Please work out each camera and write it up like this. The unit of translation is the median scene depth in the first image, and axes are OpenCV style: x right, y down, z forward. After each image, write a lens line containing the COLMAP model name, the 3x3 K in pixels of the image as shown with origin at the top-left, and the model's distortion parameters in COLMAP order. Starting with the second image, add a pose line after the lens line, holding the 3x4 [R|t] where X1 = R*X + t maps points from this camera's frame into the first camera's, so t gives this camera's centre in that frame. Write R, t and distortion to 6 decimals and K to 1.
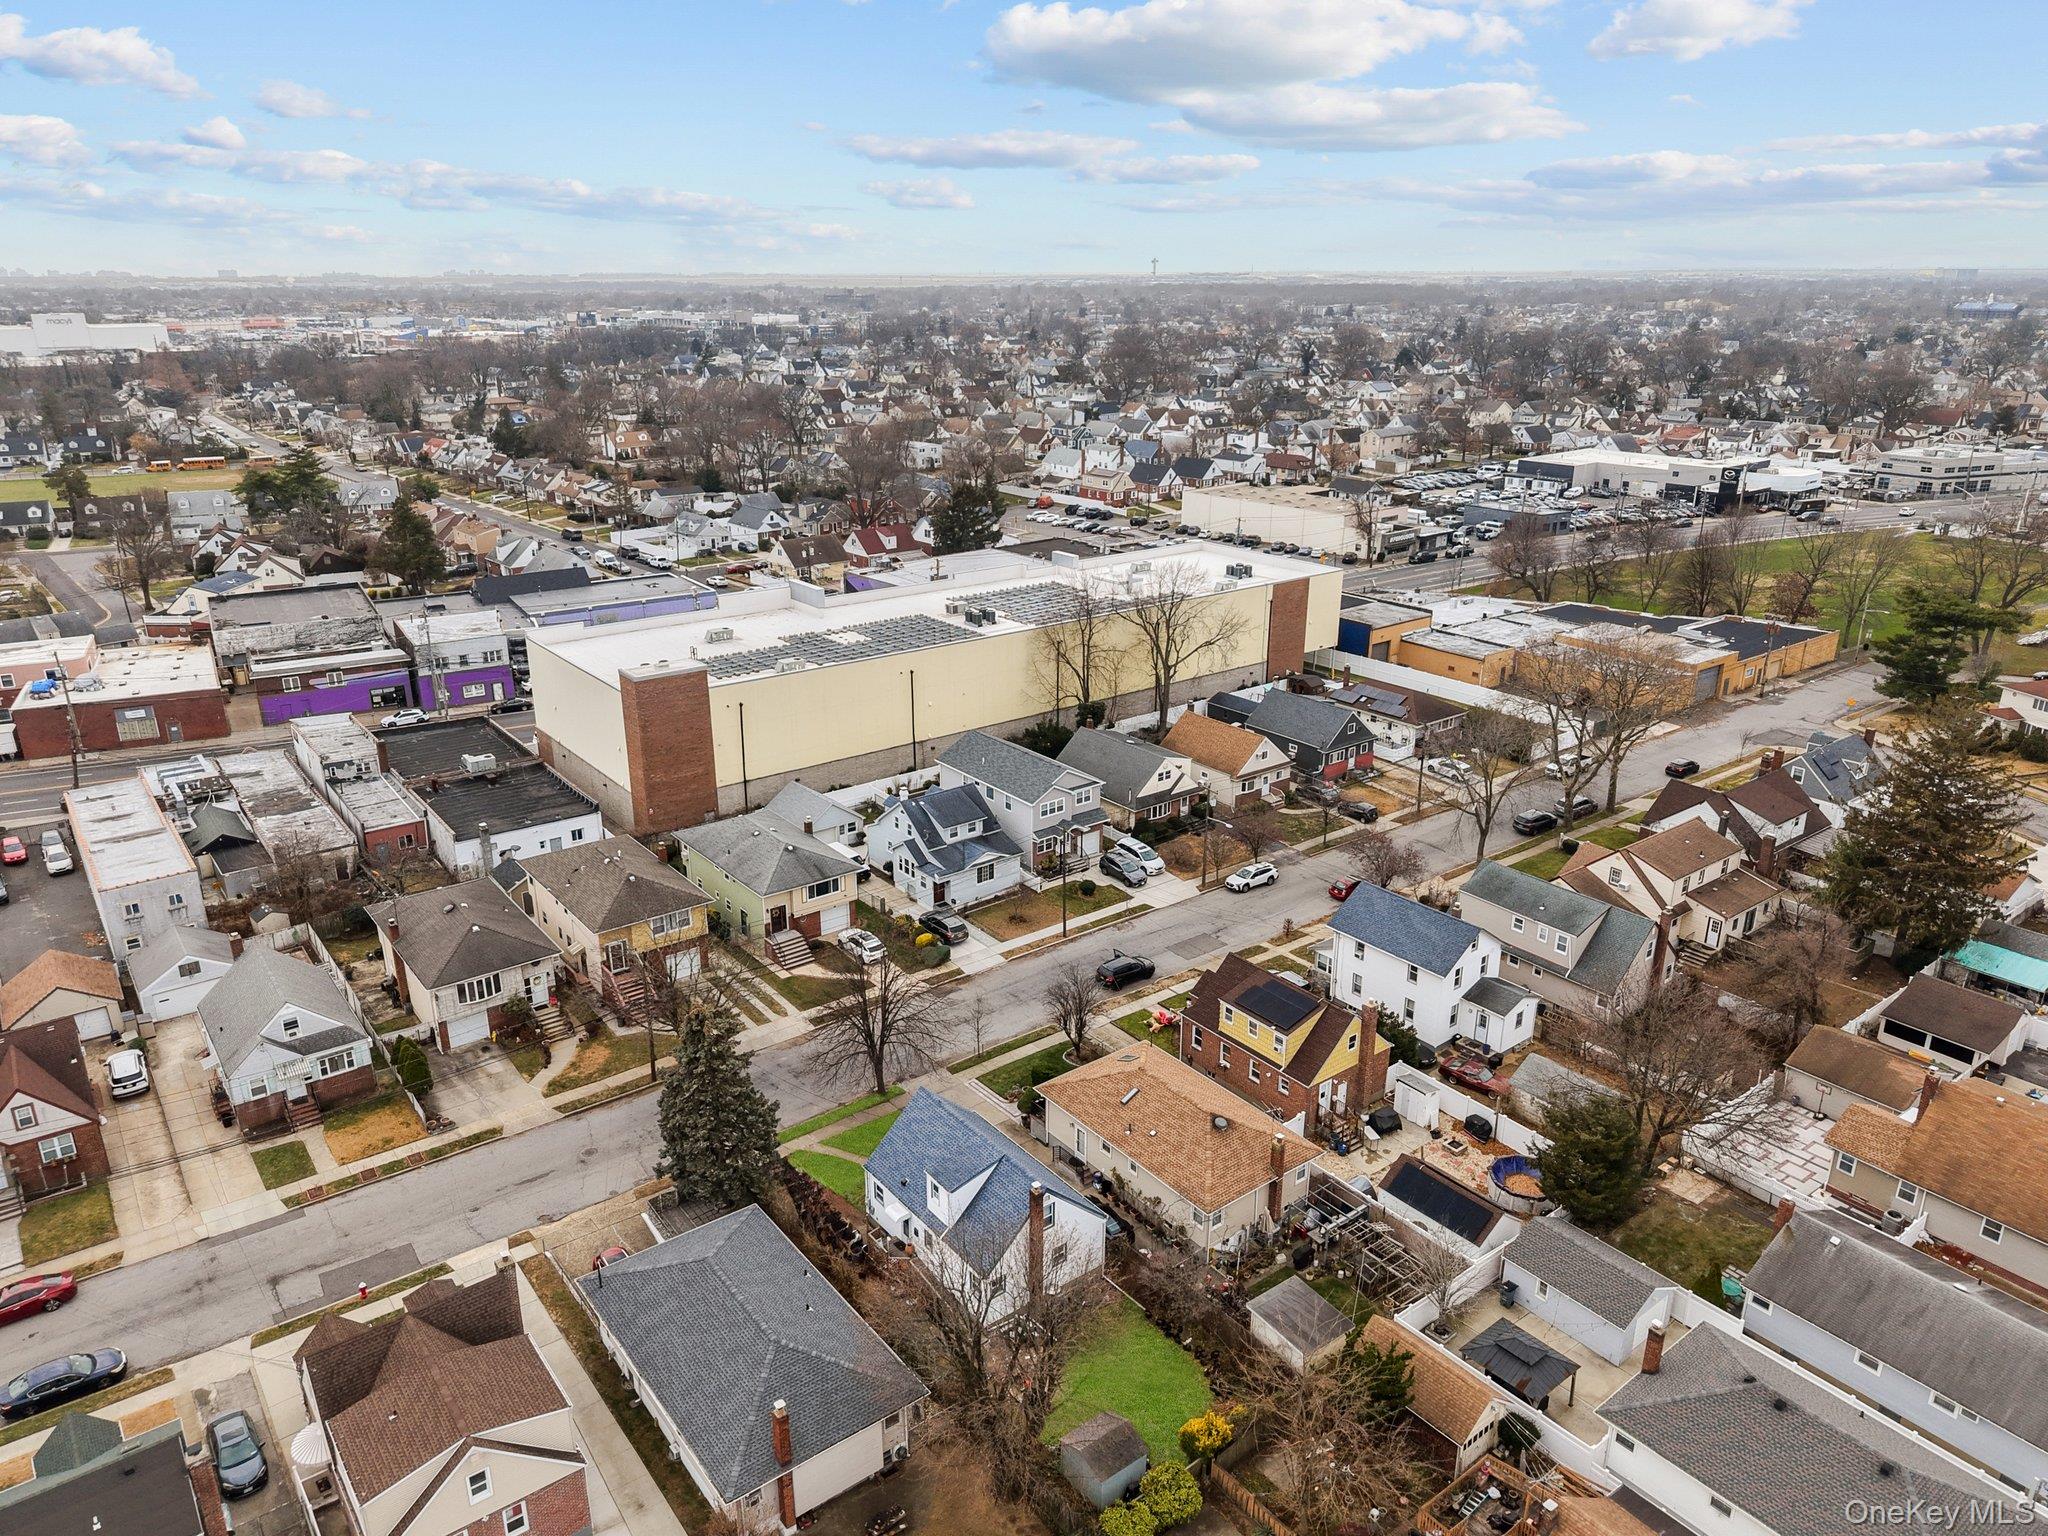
lens RADIAL K [[1382.7, 0, 1024.0], [0, 1382.7, 768.0], [0, 0, 1]] dist [0.032787, -0.041320]
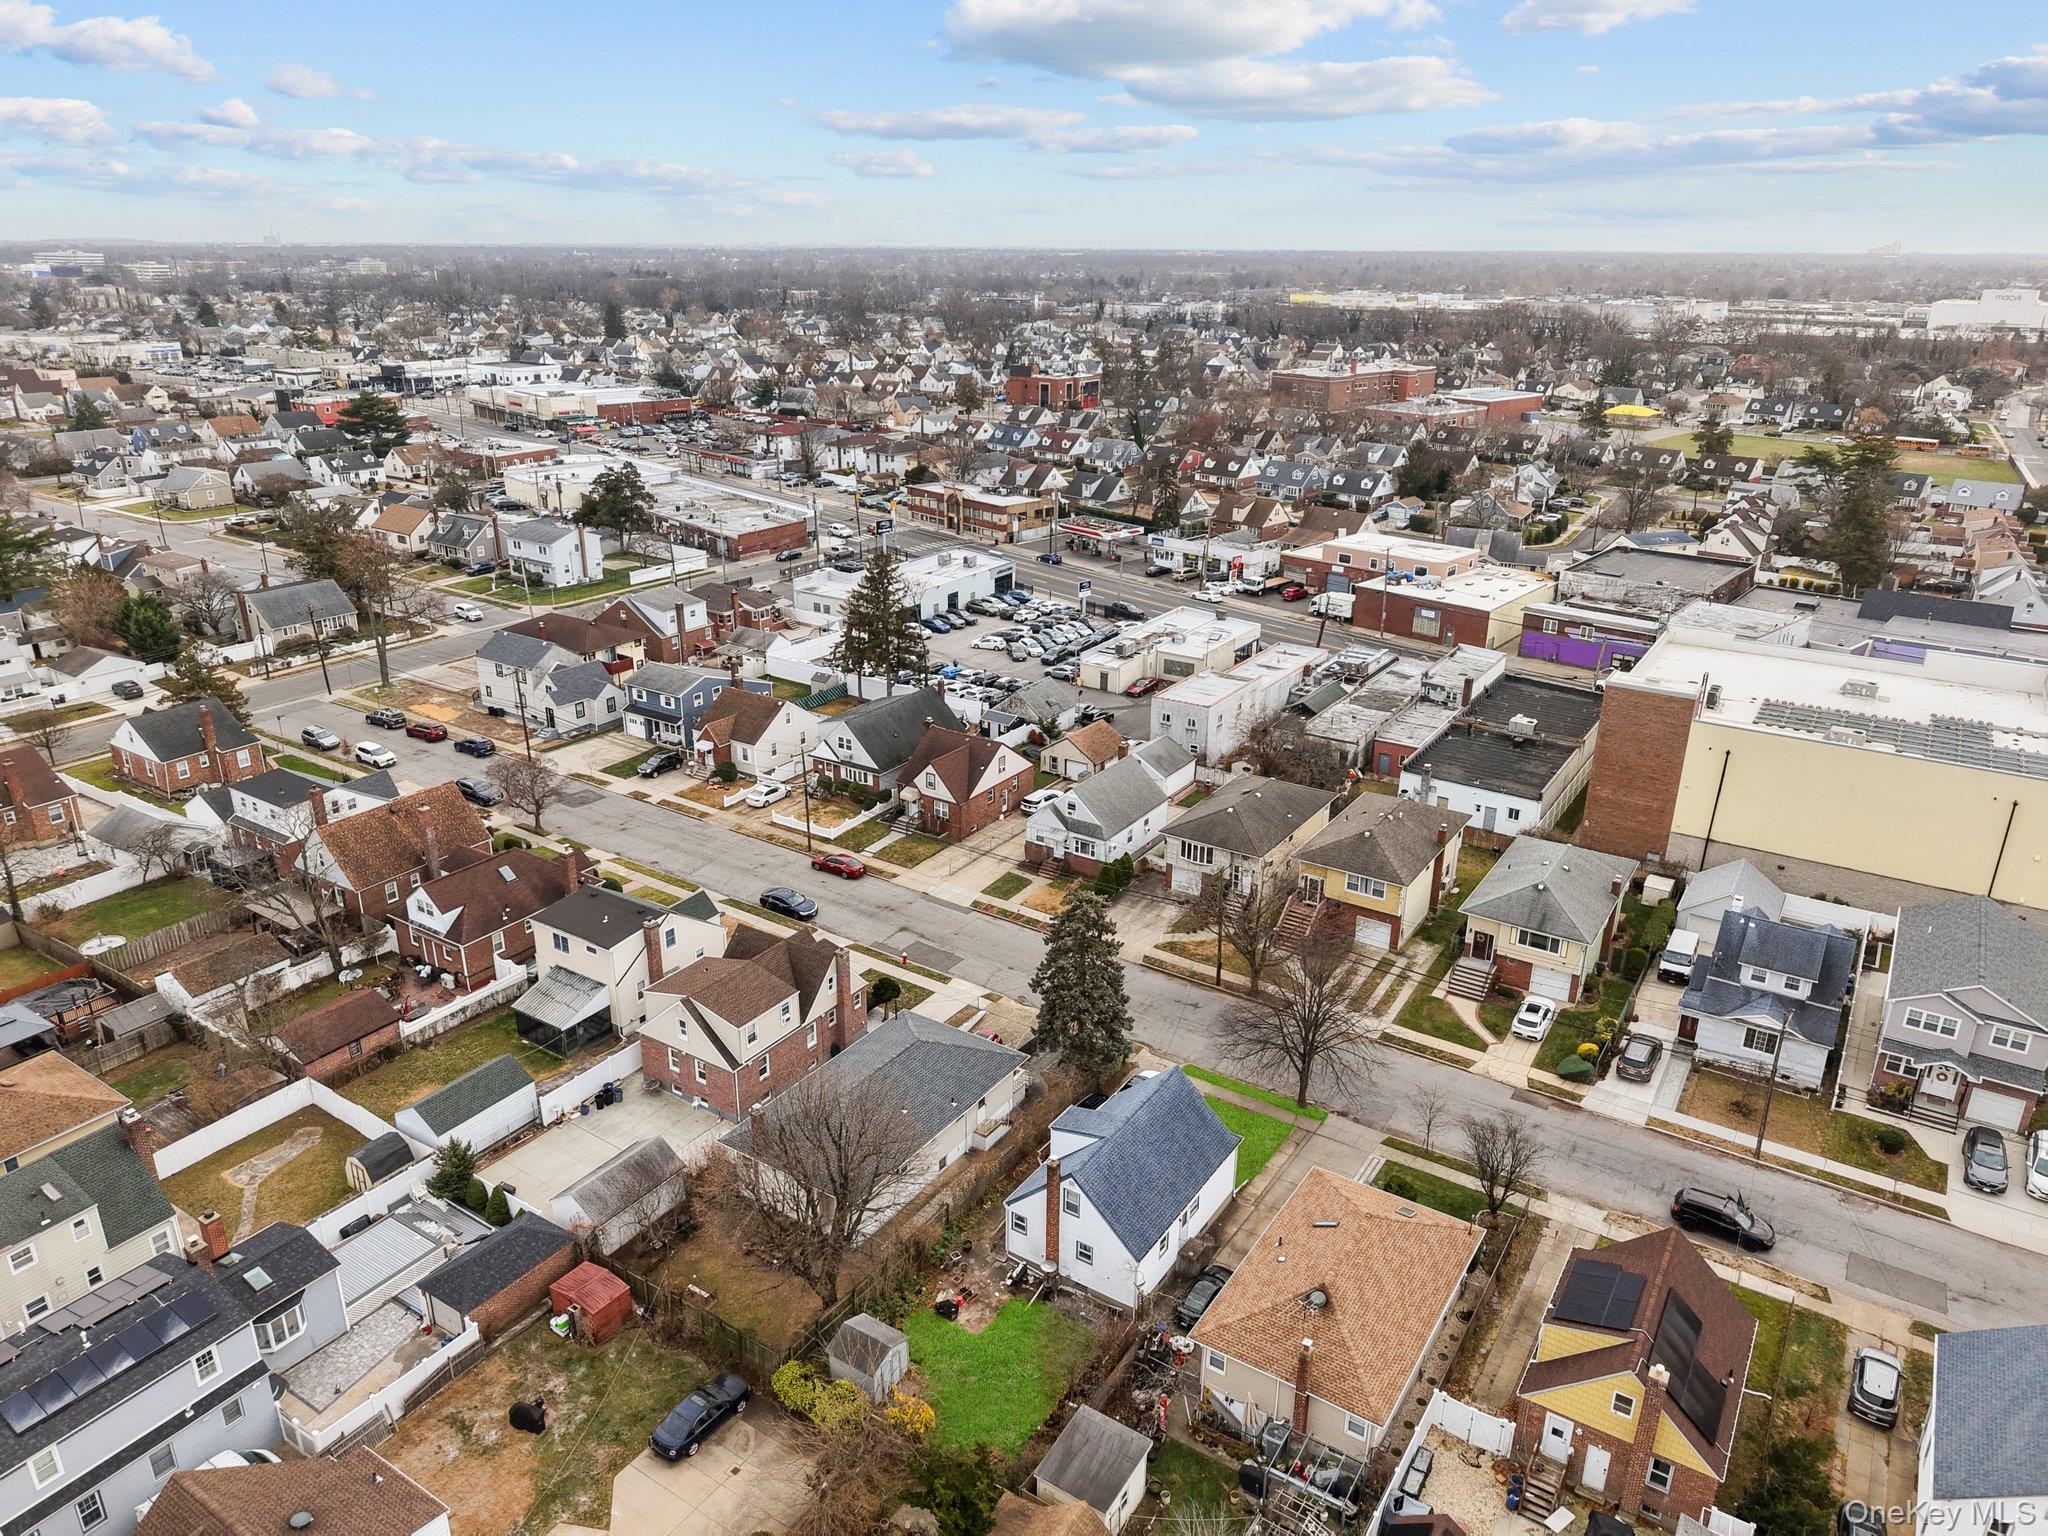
lens RADIAL K [[1382.7, 0, 1024.0], [0, 1382.7, 768.0], [0, 0, 1]] dist [0.032787, -0.041320]
pose [[0.325835, 0.337908, -0.882978, 0.431730], [-0.324946, 0.917076, 0.231046, -0.098285], [0.887830, 0.211637, 0.408618, 0.280325]]
